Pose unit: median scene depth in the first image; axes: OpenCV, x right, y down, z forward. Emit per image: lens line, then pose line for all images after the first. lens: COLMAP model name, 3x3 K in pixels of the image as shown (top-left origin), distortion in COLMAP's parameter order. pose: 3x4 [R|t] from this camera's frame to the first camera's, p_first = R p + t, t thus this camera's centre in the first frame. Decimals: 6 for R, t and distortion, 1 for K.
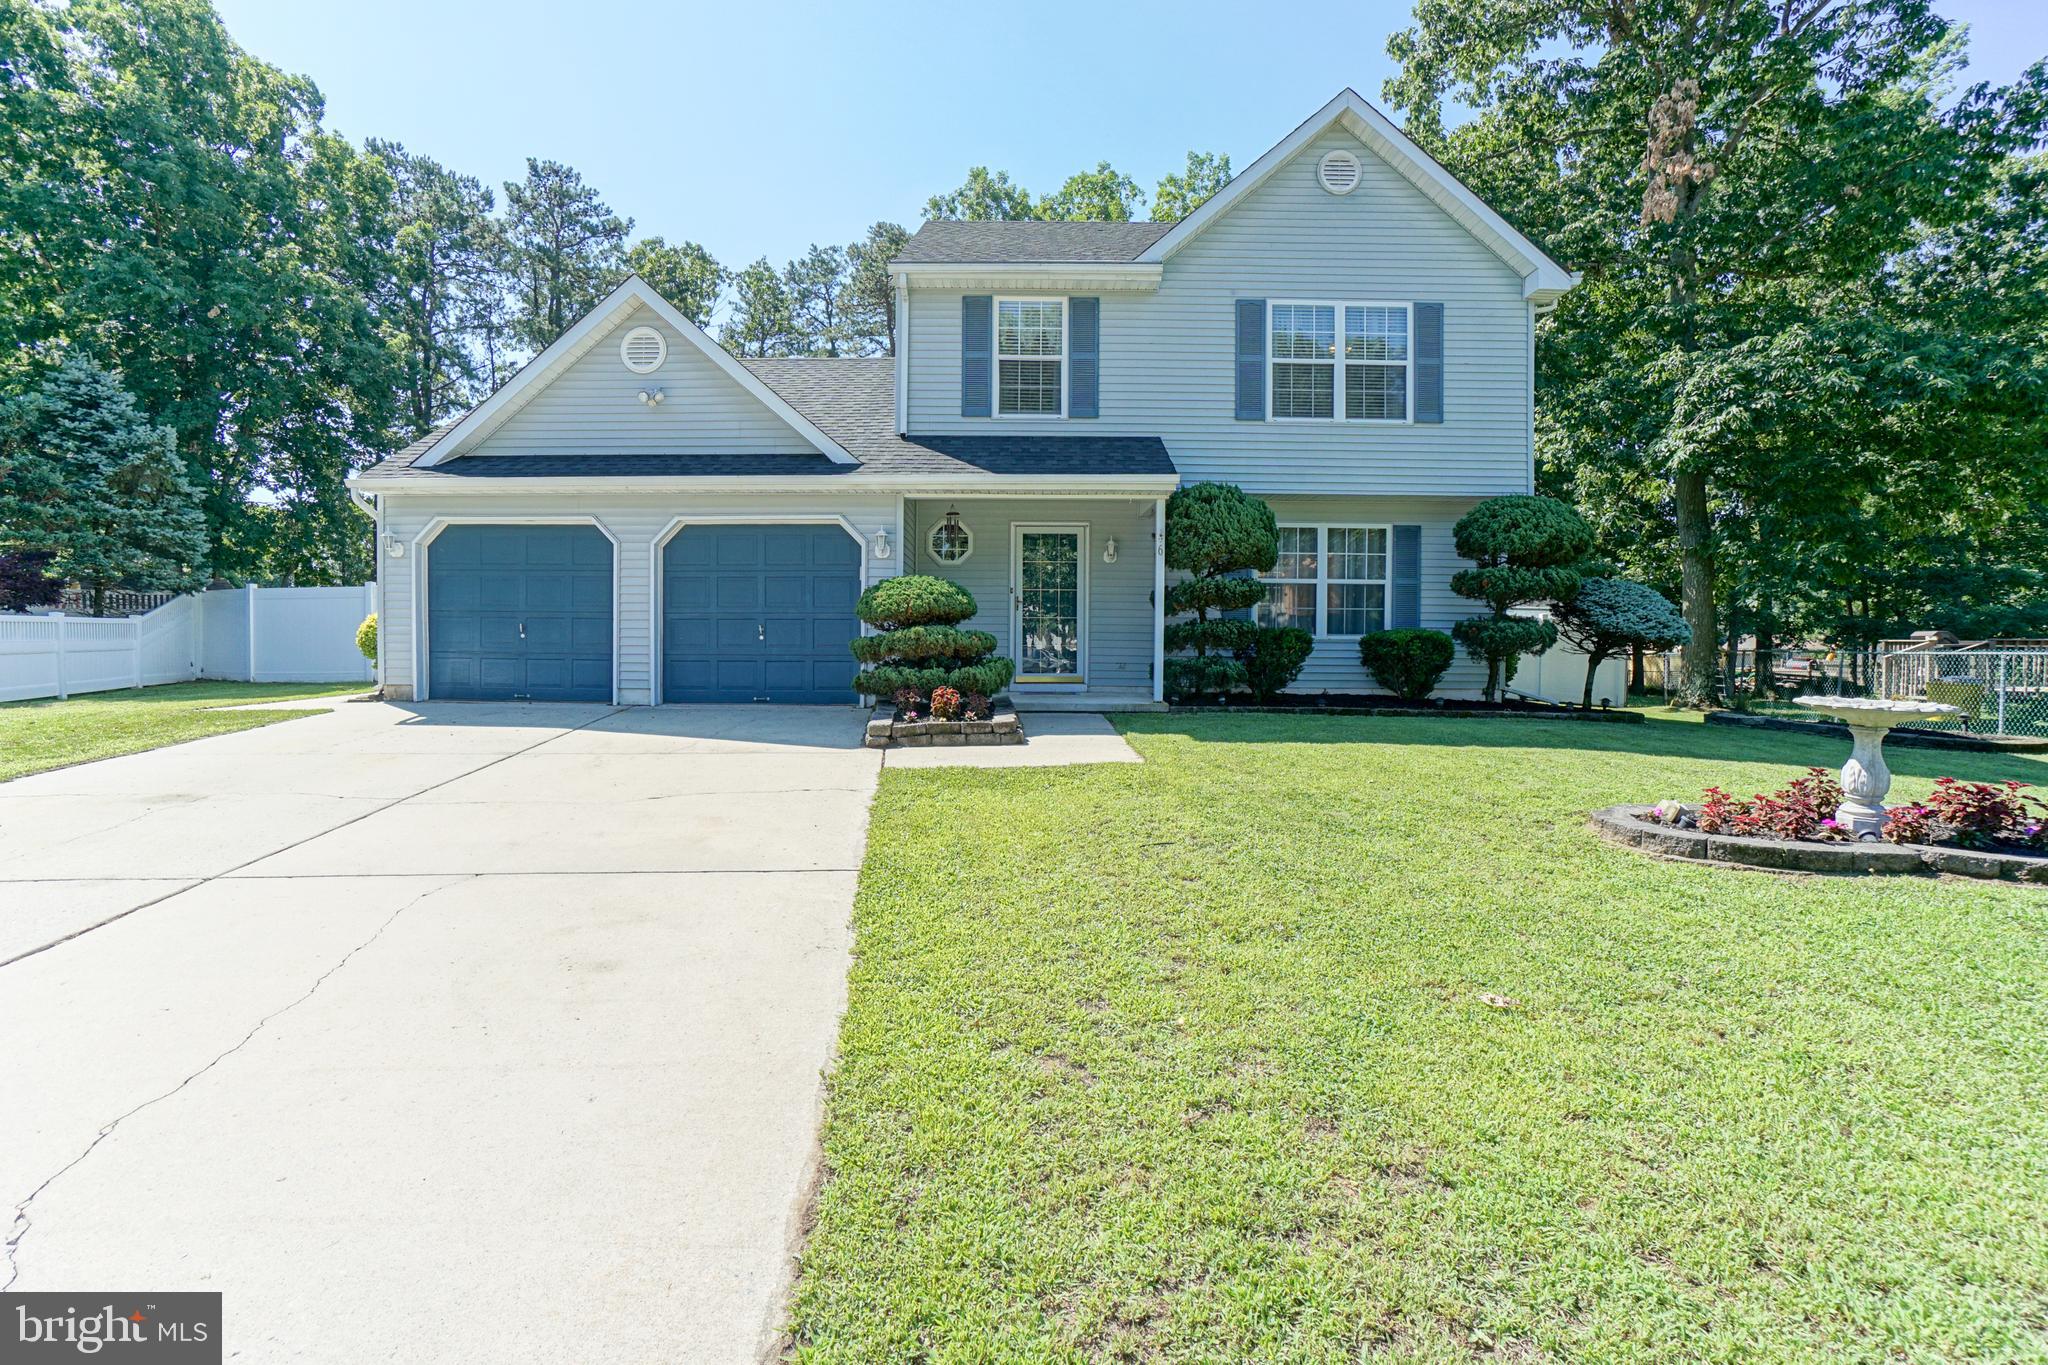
lens RADIAL K [[917.1, 0, 1025.9], [0, 917.1, 675.9], [0, 0, 1]] dist [-0.045362, 0.010446]
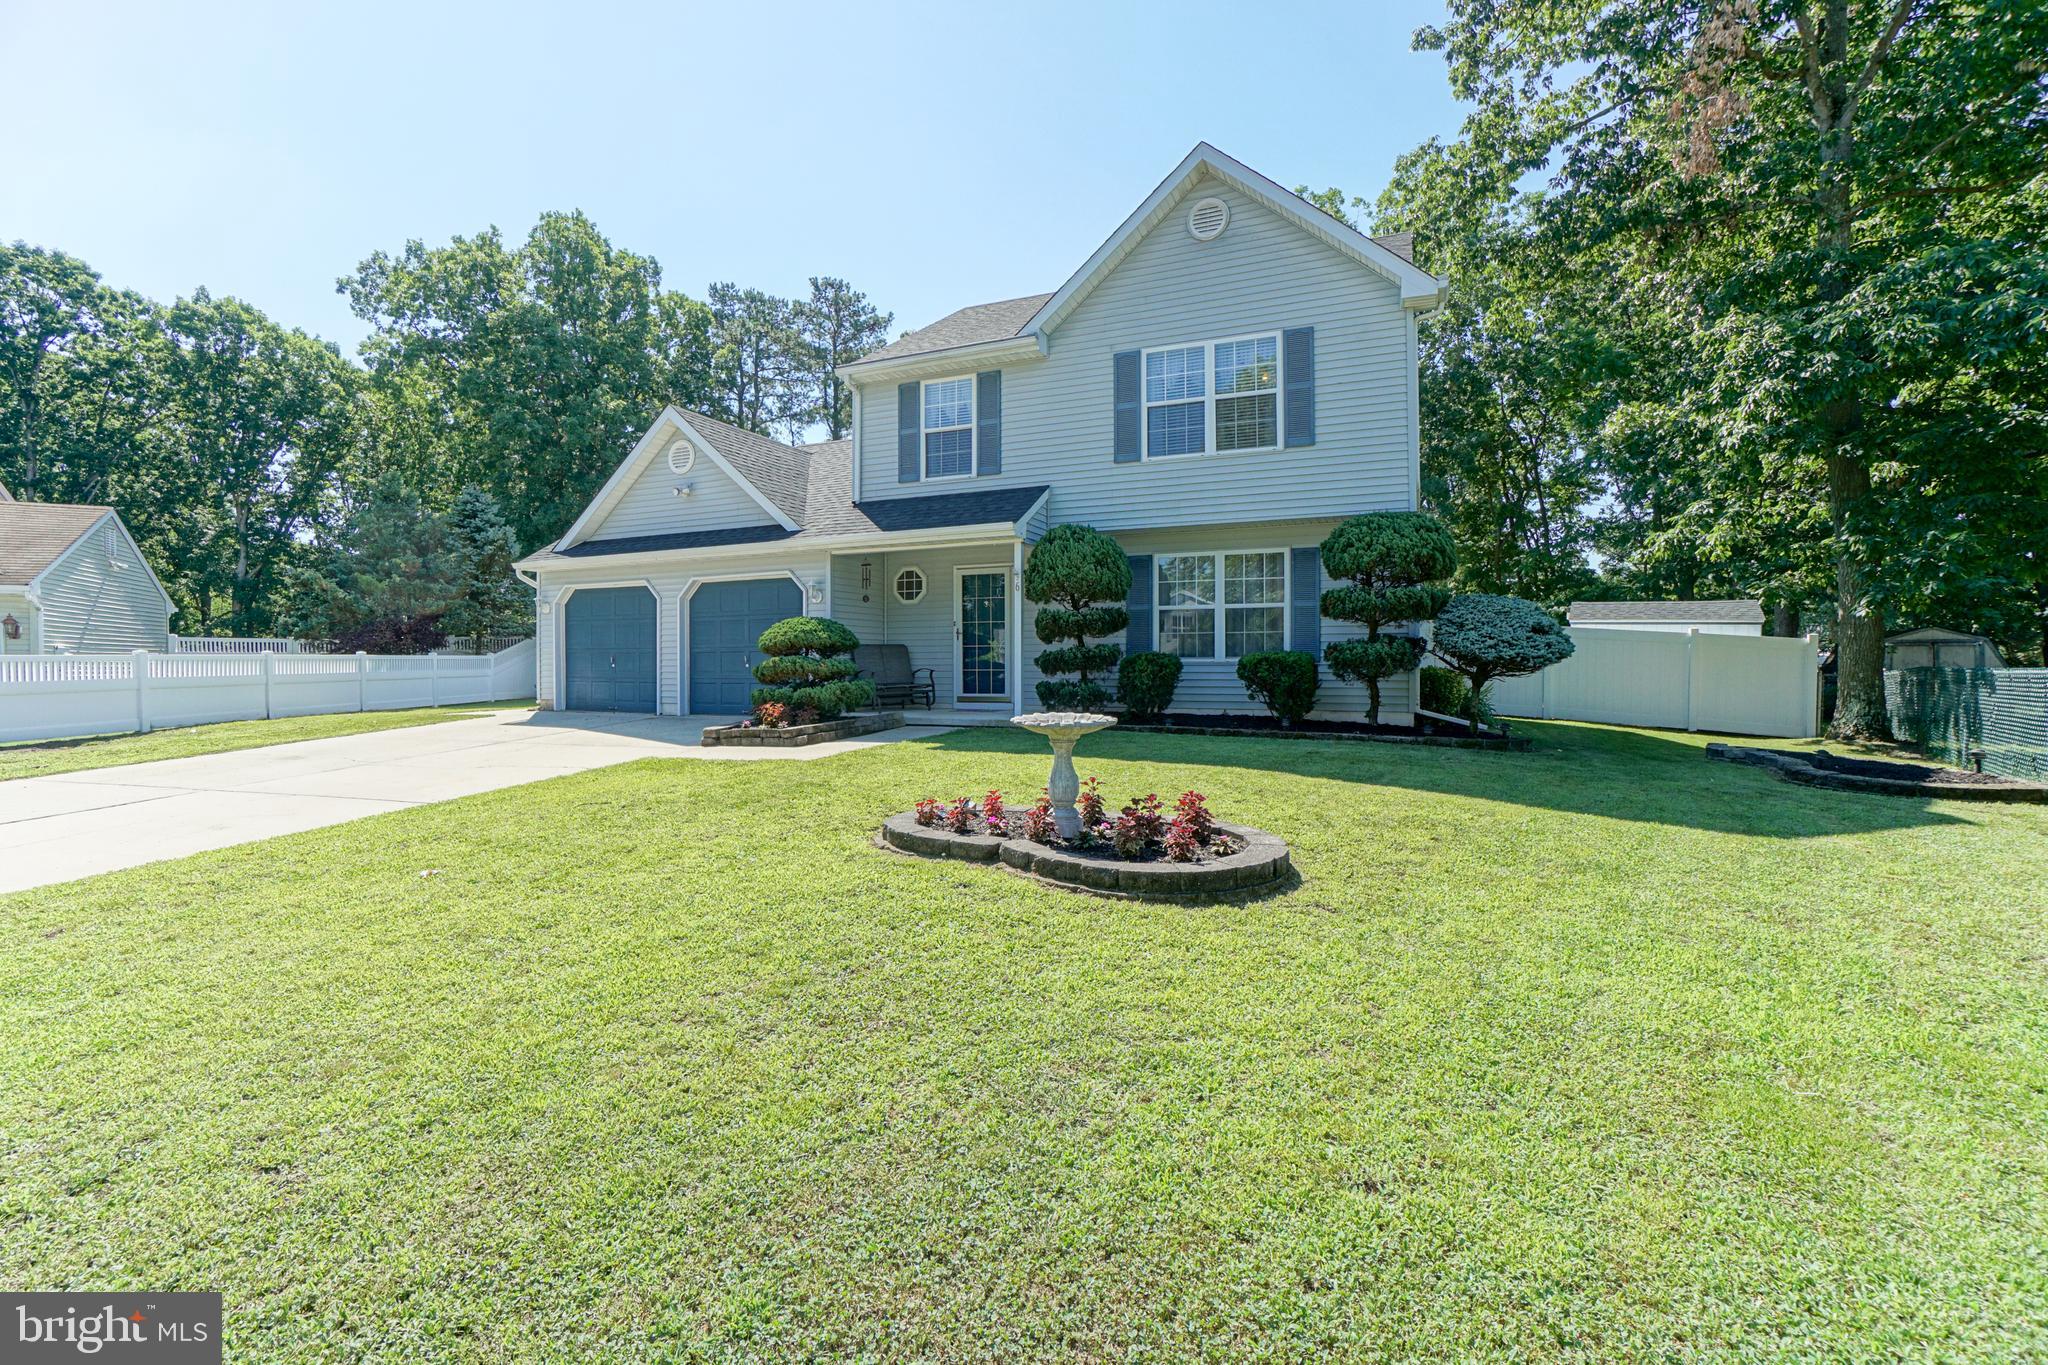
lens RADIAL K [[917.1, 0, 1030.7], [0, 917.1, 684.7], [0, 0, 1]] dist [-0.045362, 0.010446]
pose [[0.916077, -0.000613, -0.401002, 0.580275], [-0.006762, 0.999833, -0.016976, 0.004995], [0.400946, 0.018262, 0.915920, -0.043317]]
